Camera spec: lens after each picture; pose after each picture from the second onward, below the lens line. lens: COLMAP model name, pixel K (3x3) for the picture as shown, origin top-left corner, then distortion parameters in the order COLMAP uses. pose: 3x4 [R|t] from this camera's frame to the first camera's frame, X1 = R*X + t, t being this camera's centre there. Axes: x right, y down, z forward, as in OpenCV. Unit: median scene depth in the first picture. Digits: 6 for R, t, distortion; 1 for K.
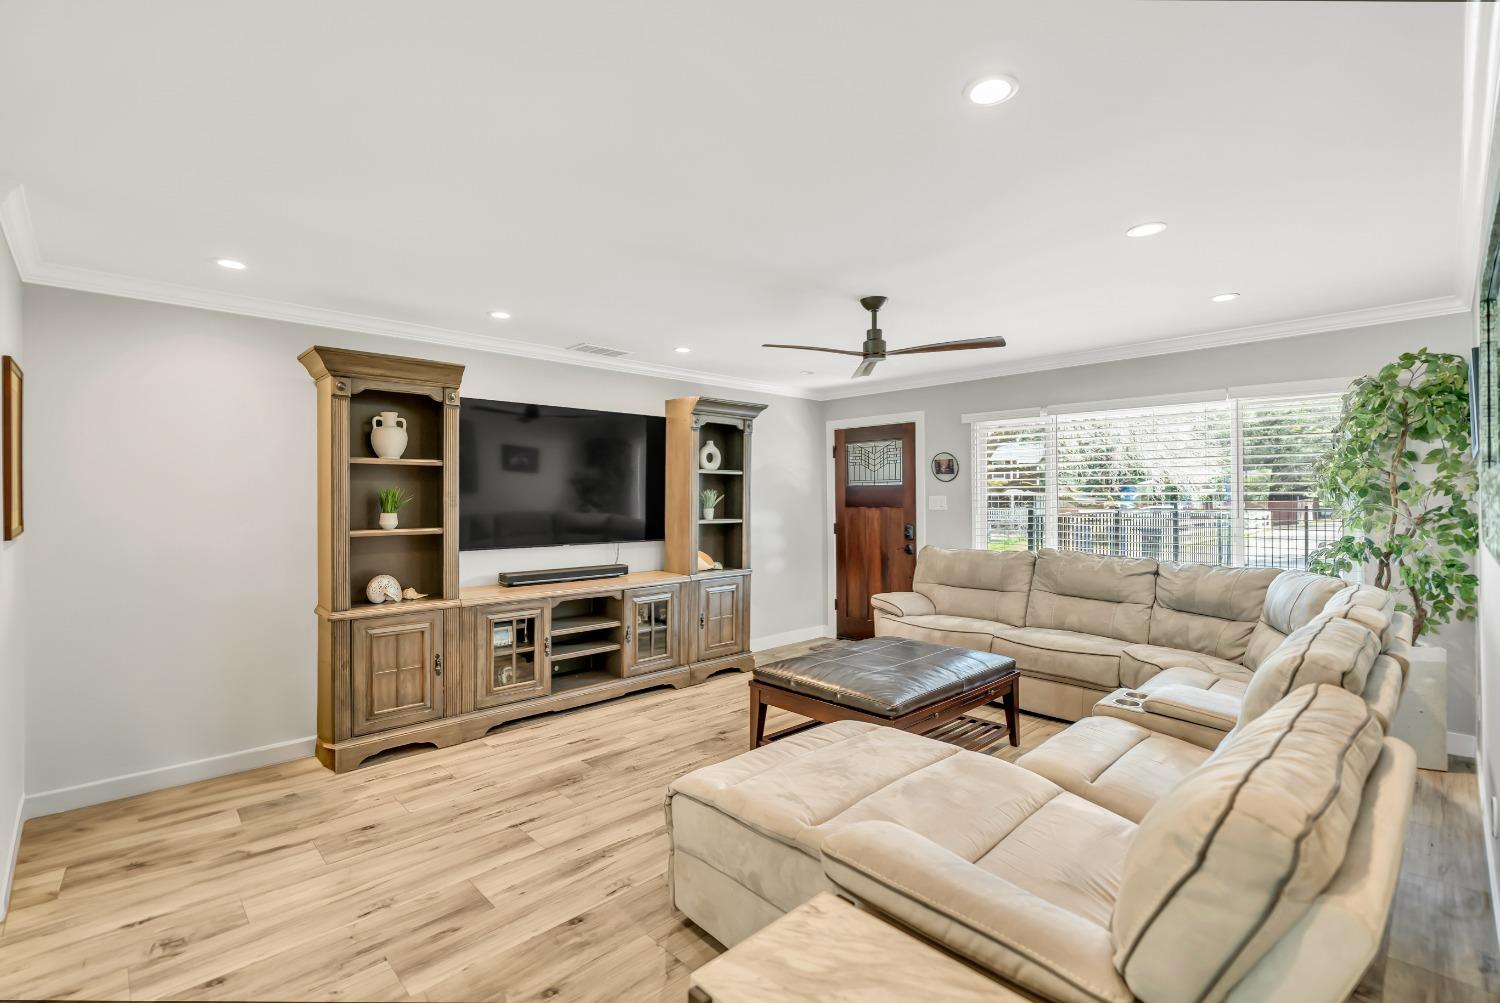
lens RADIAL K [[675.5, 0, 746.0], [0, 675.5, 500.9], [0, 0, 1]] dist [-0.001842, -0.000396]
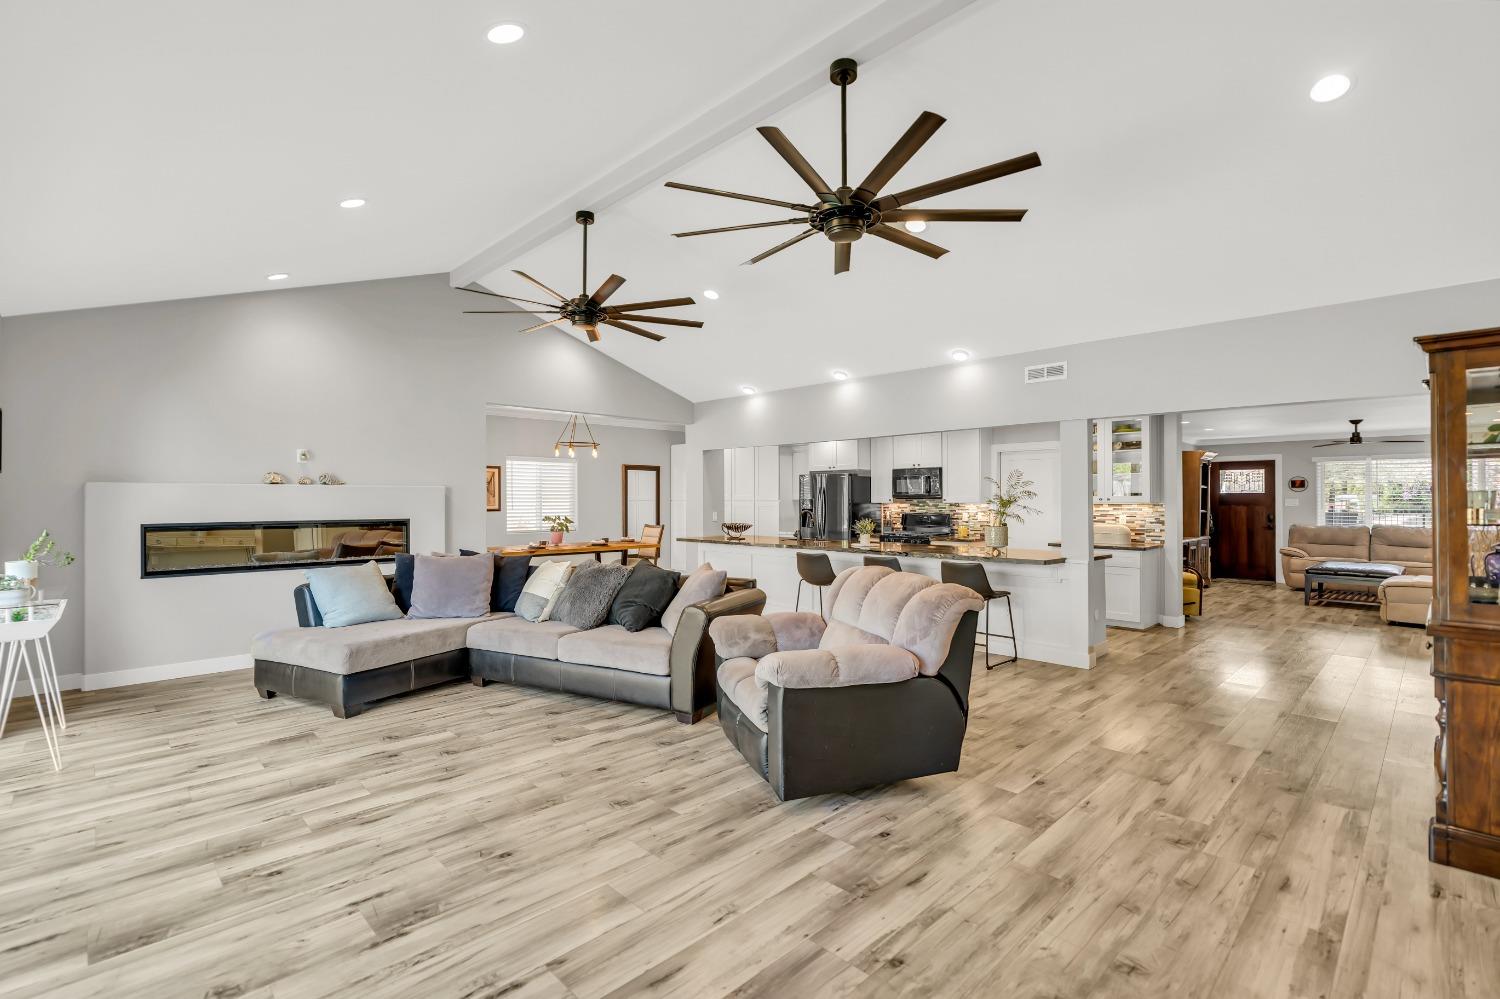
lens RADIAL K [[675.5, 0, 746.0], [0, 675.5, 498.9], [0, 0, 1]] dist [-0.001842, -0.000396]
pose [[0.999996, -0.001027, 0.002583, -1.865034], [0.001043, 0.999981, -0.006154, 0.003750], [-0.002577, 0.006157, 0.999978, -1.334003]]
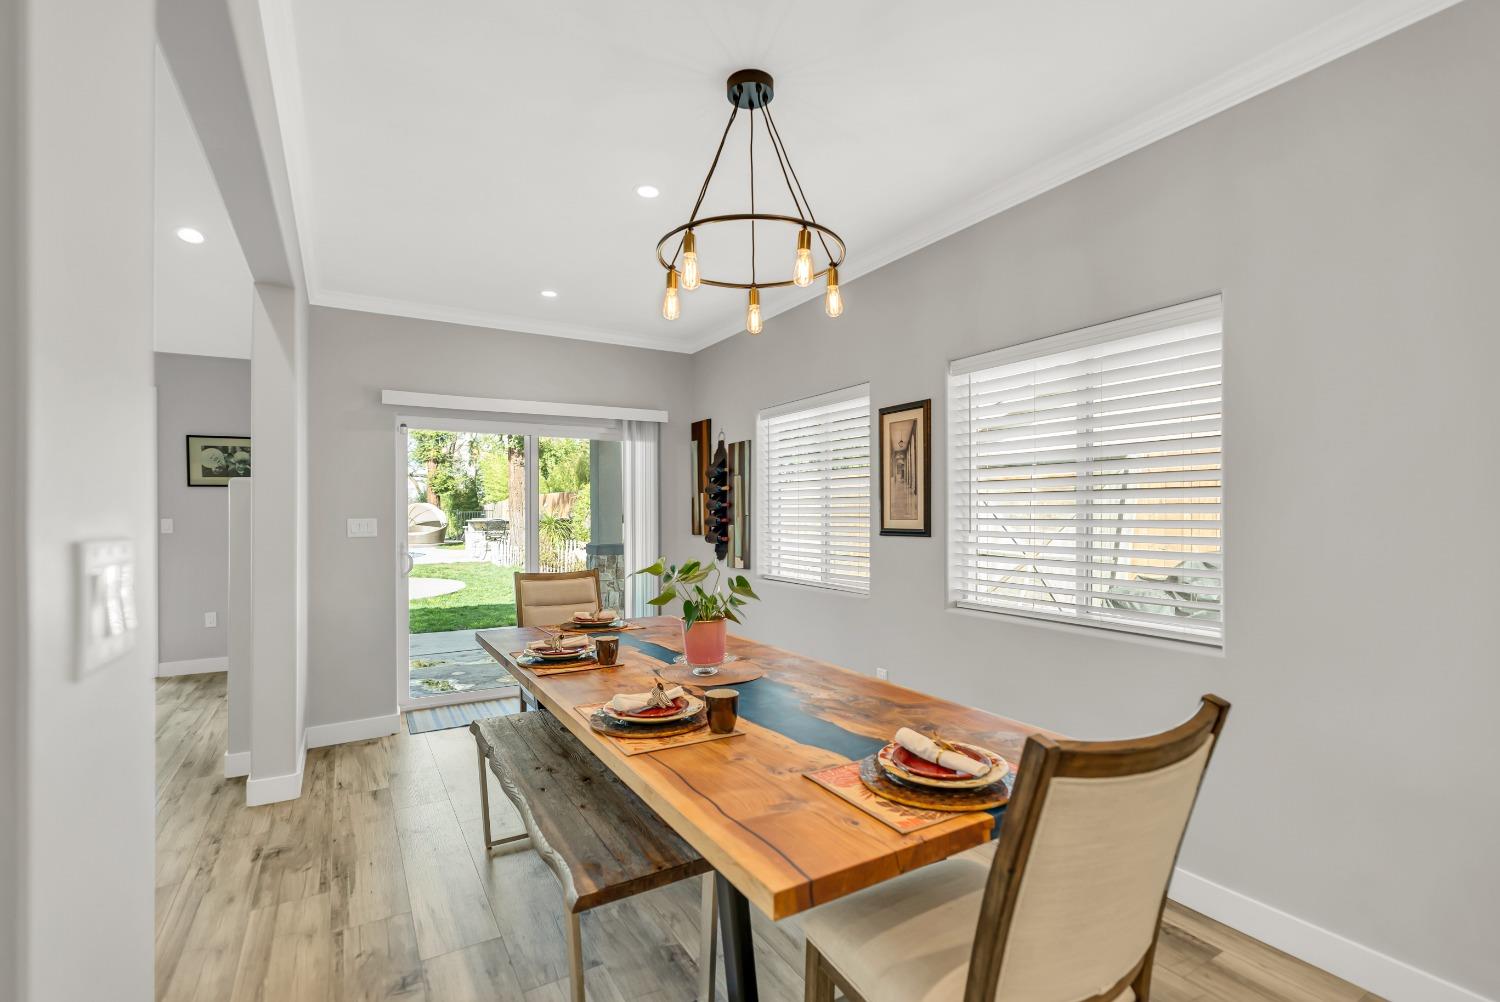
lens RADIAL K [[691.6, 0, 755.0], [0, 691.6, 517.7], [0, 0, 1]] dist [-0.002097, -0.000140]
pose [[-0.241492, 0.010185, -0.970349, -1.909561], [-0.002586, 0.999935, 0.011140, -0.000153], [0.970399, 0.005200, -0.241450, 1.273723]]
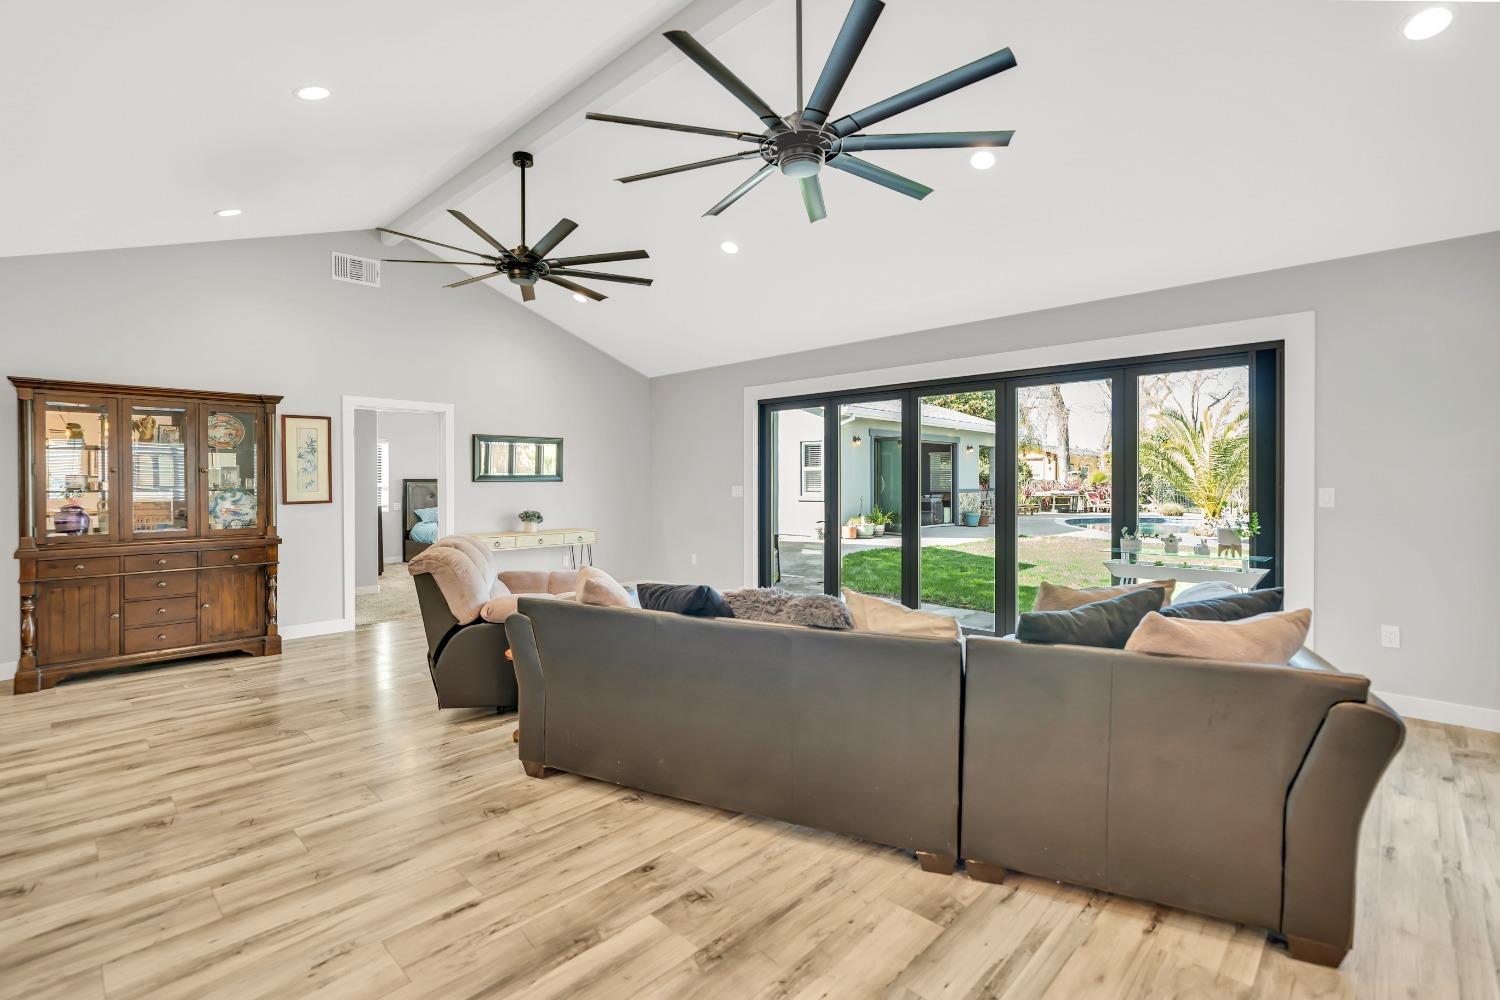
lens RADIAL K [[685.5, 0, 748.0], [0, 685.5, 476.4], [0, 0, 1]] dist [-0.003848, 0.000345]
pose [[-0.999392, 0.001694, -0.034827, -2.092718], [0.001779, 0.999996, -0.002406, 0.004783], [0.034823, -0.002467, -0.999390, 0.744290]]
